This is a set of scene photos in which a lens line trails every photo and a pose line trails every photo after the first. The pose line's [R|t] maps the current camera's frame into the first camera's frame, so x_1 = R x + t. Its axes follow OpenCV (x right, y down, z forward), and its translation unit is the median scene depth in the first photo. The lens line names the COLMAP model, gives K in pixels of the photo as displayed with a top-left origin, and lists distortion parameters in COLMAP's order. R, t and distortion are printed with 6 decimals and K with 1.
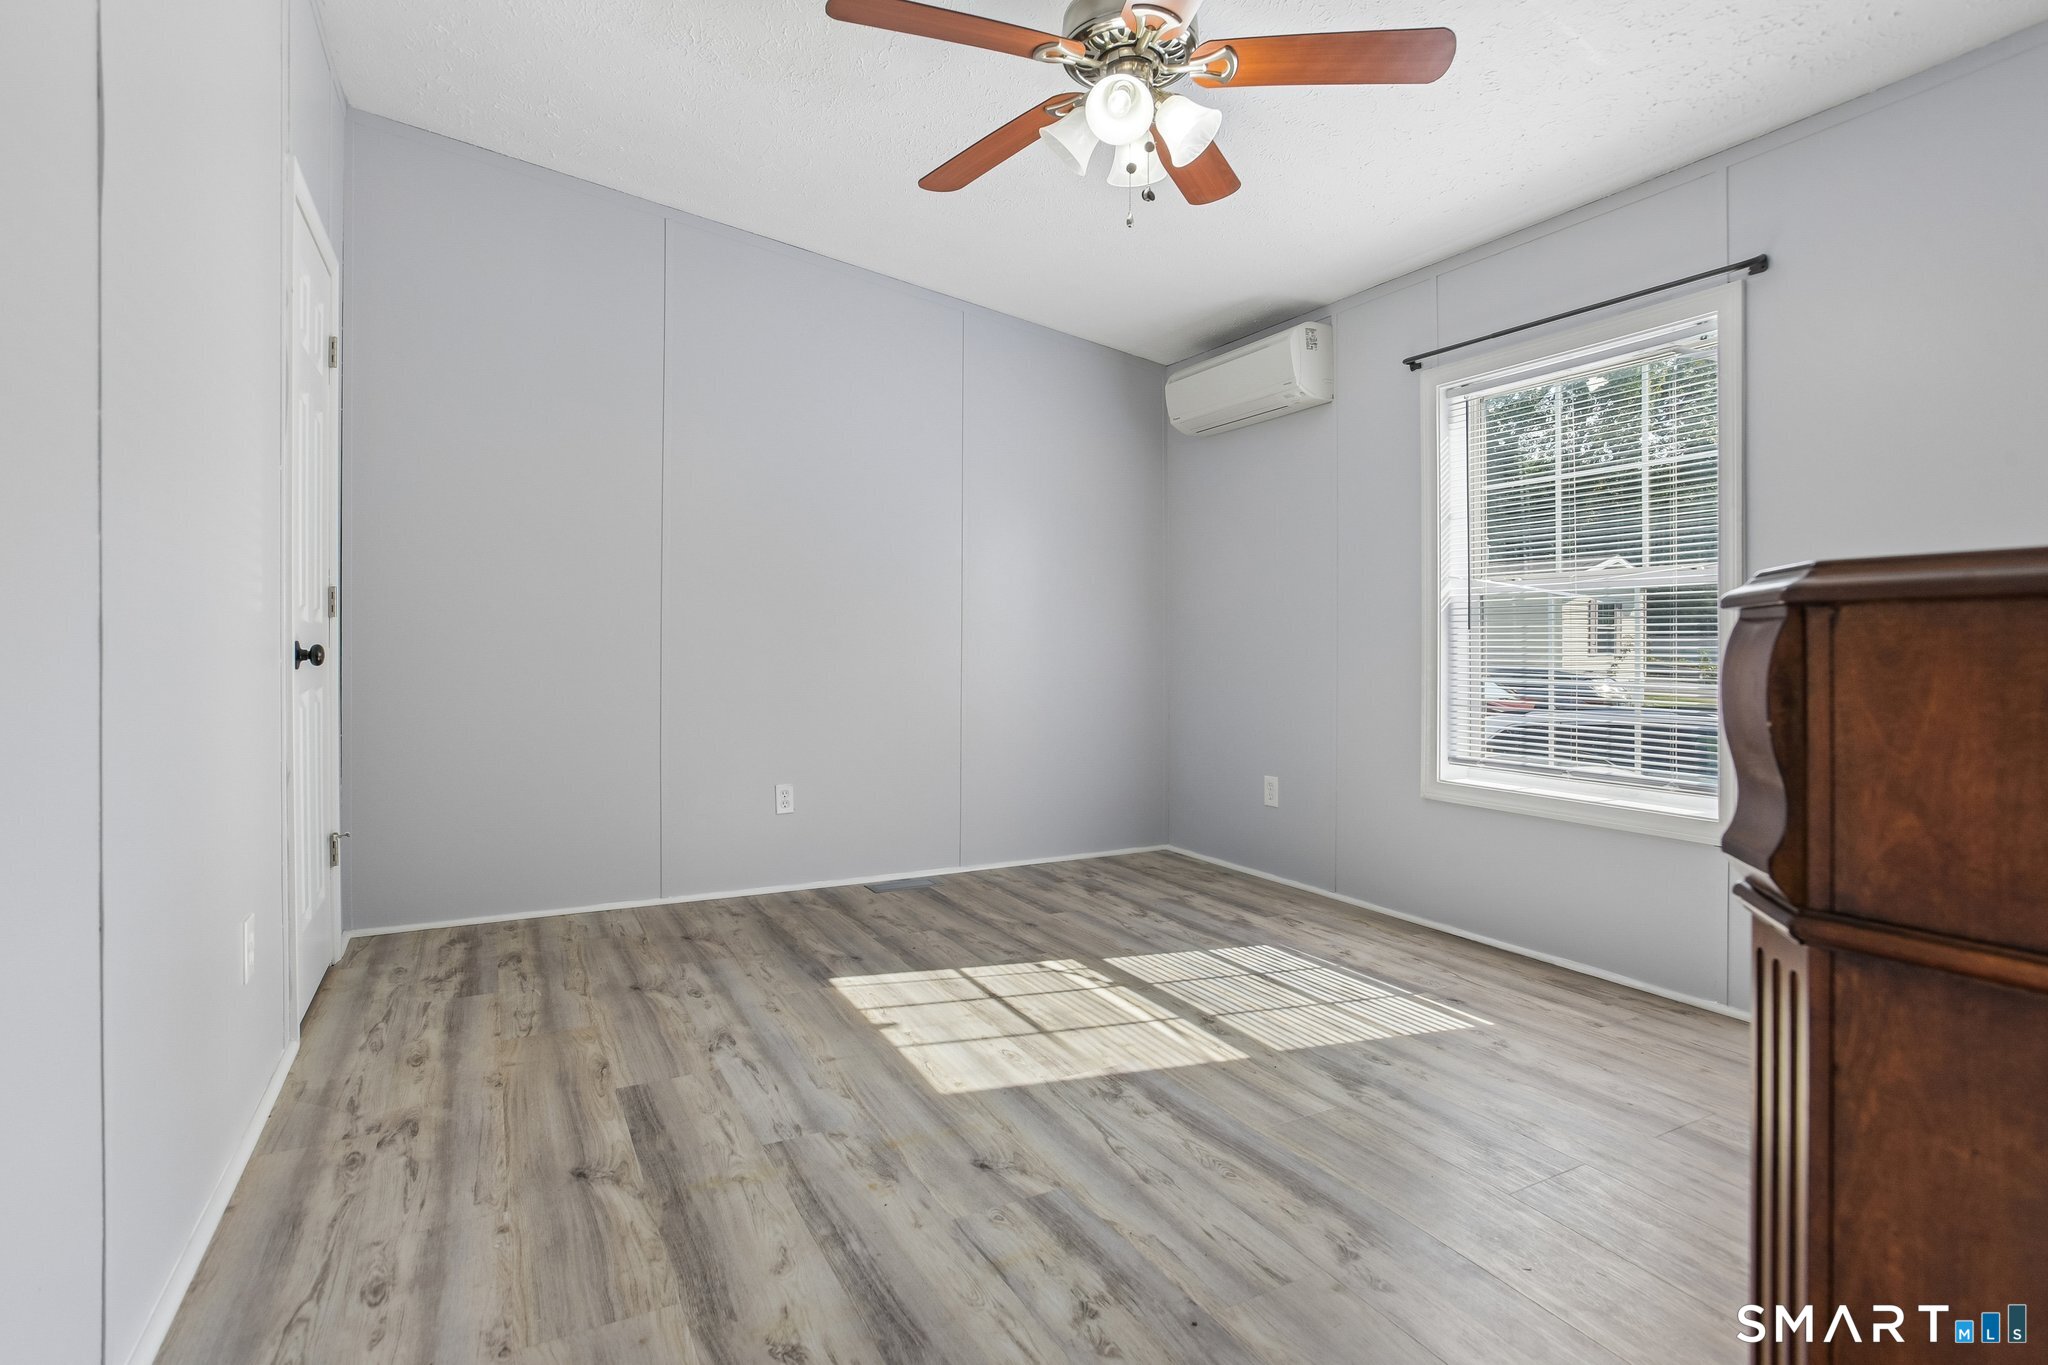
lens RADIAL K [[992.8, 0, 1027.7], [0, 992.8, 686.9], [0, 0, 1]] dist [-0.055240, 0.027684]
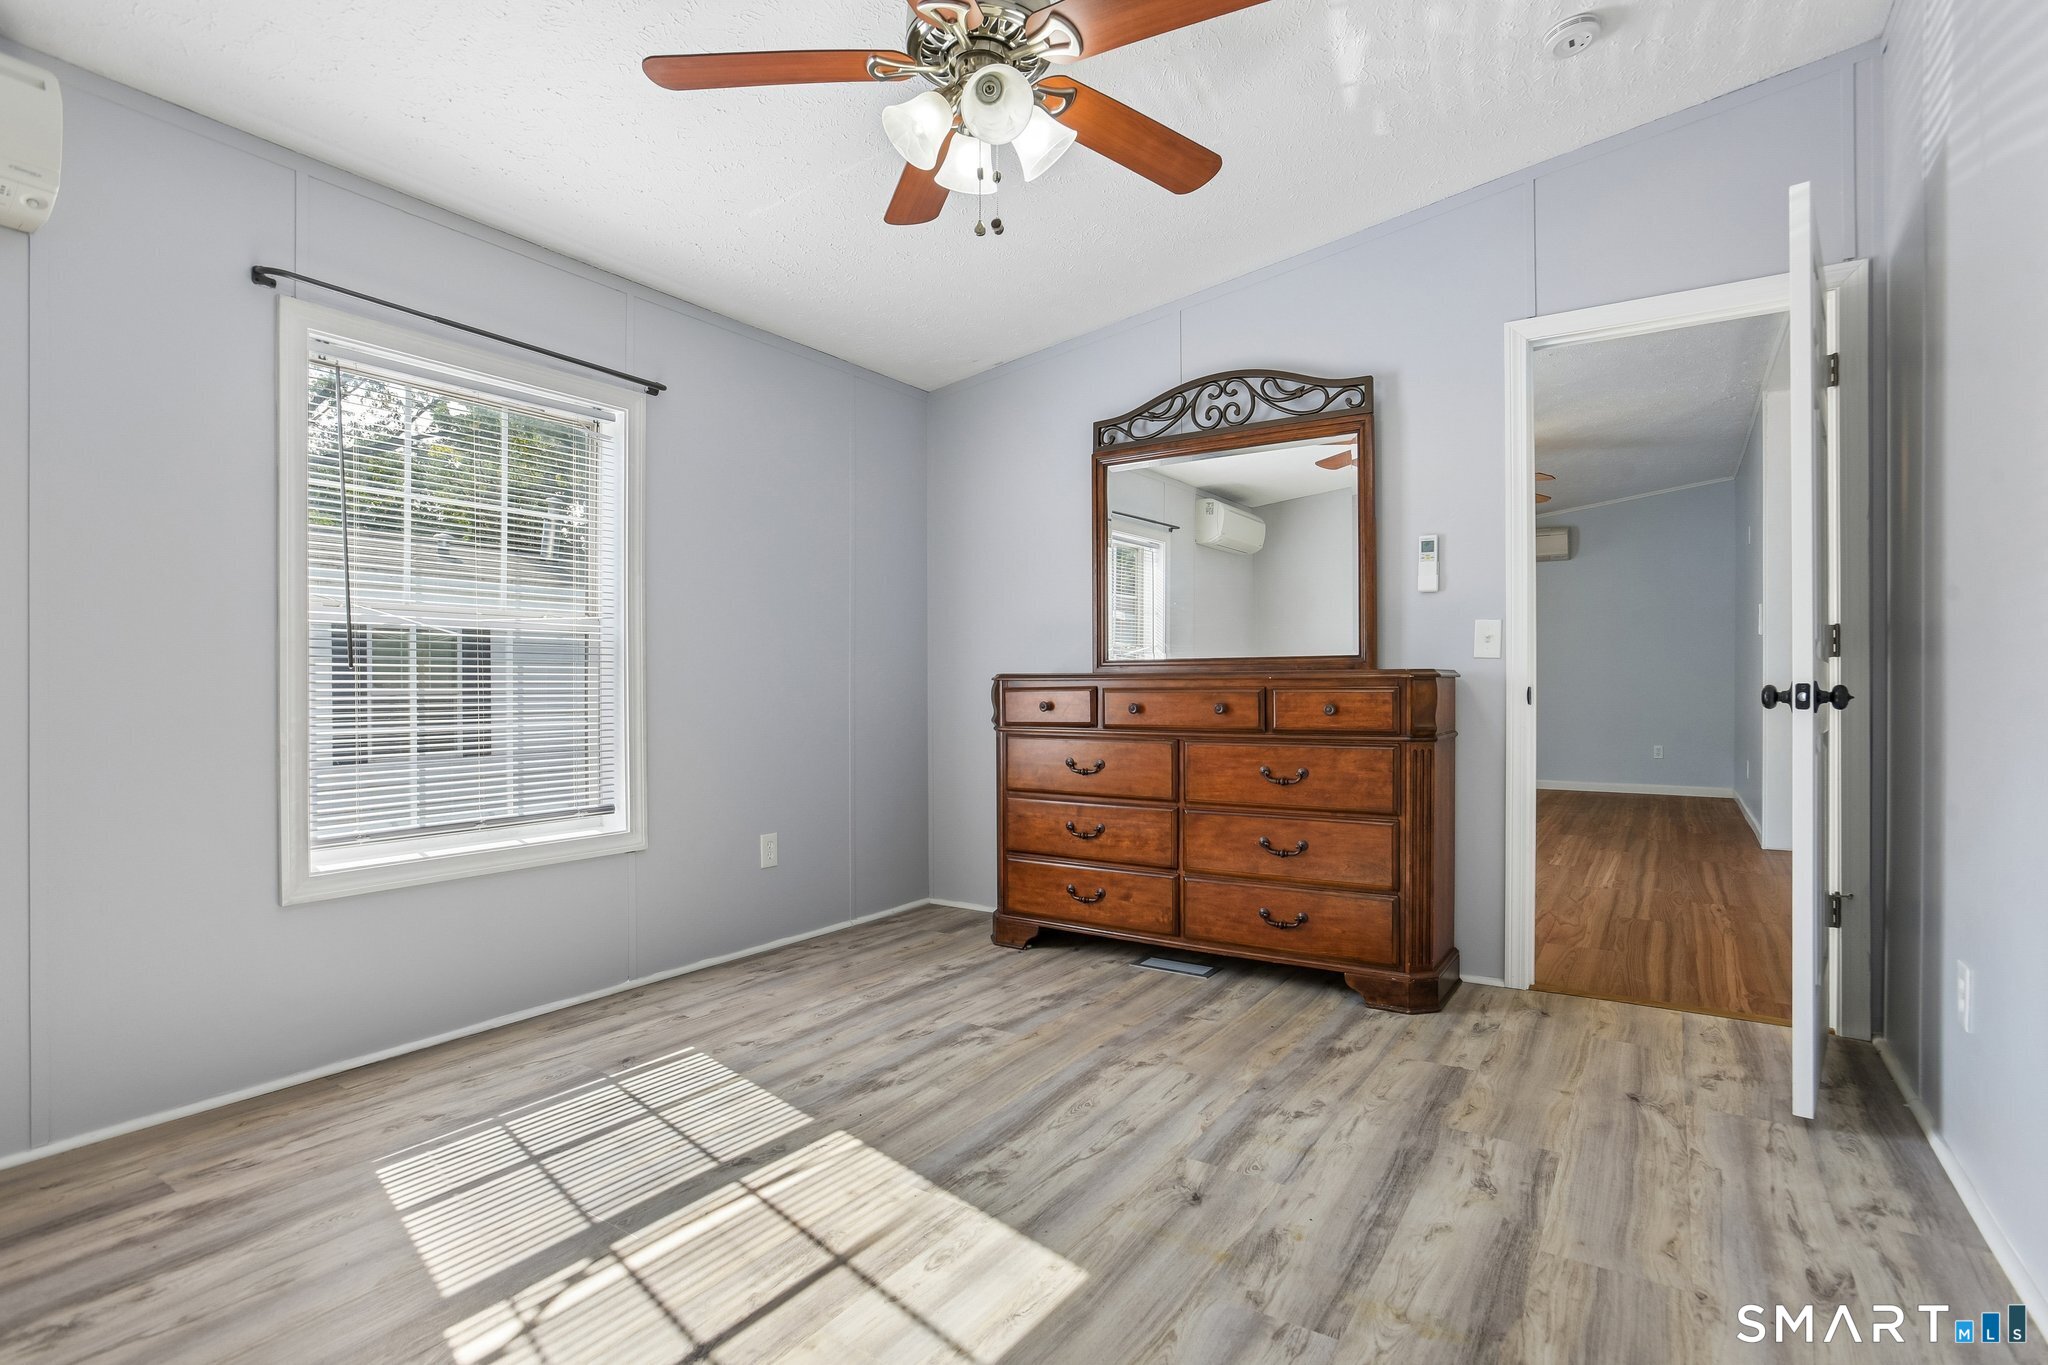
lens RADIAL K [[992.8, 0, 1027.7], [0, 992.8, 686.9], [0, 0, 1]] dist [-0.055240, 0.027684]
pose [[-0.467569, -0.002644, 0.883952, -0.669631], [0.040773, 0.998867, 0.024555, -0.054640], [-0.883016, 0.047523, -0.466932, 1.253950]]
